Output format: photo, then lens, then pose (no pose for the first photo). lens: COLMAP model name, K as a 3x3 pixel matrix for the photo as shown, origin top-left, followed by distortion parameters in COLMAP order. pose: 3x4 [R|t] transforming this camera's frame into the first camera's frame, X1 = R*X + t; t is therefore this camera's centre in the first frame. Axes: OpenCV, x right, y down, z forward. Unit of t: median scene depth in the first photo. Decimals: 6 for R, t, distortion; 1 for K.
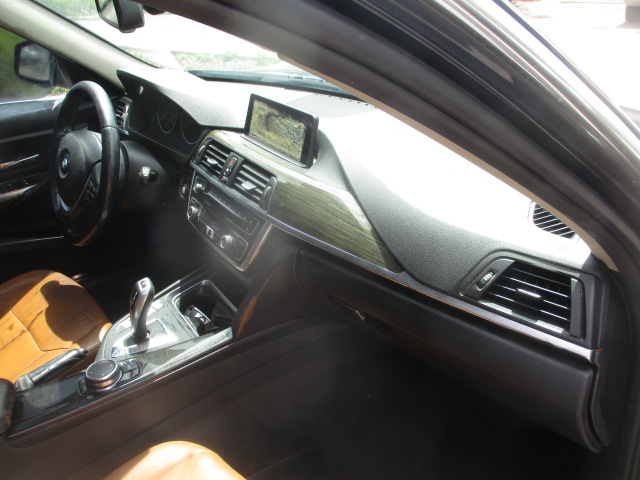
lens RADIAL K [[534.1, 0, 320.0], [0, 534.1, 240.0], [0, 0, 1]] dist [-0.029957, 0.013197]
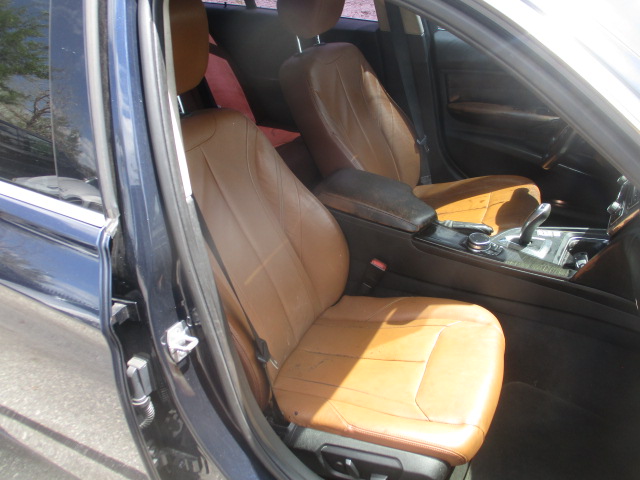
lens RADIAL K [[534.1, 0, 320.0], [0, 534.1, 240.0], [0, 0, 1]] dist [-0.029957, 0.013197]
pose [[0.402579, 0.504531, -0.763792, 0.462999], [-0.421861, 0.842763, 0.334342, -0.051029], [0.812382, 0.187615, 0.552120, -0.150322]]
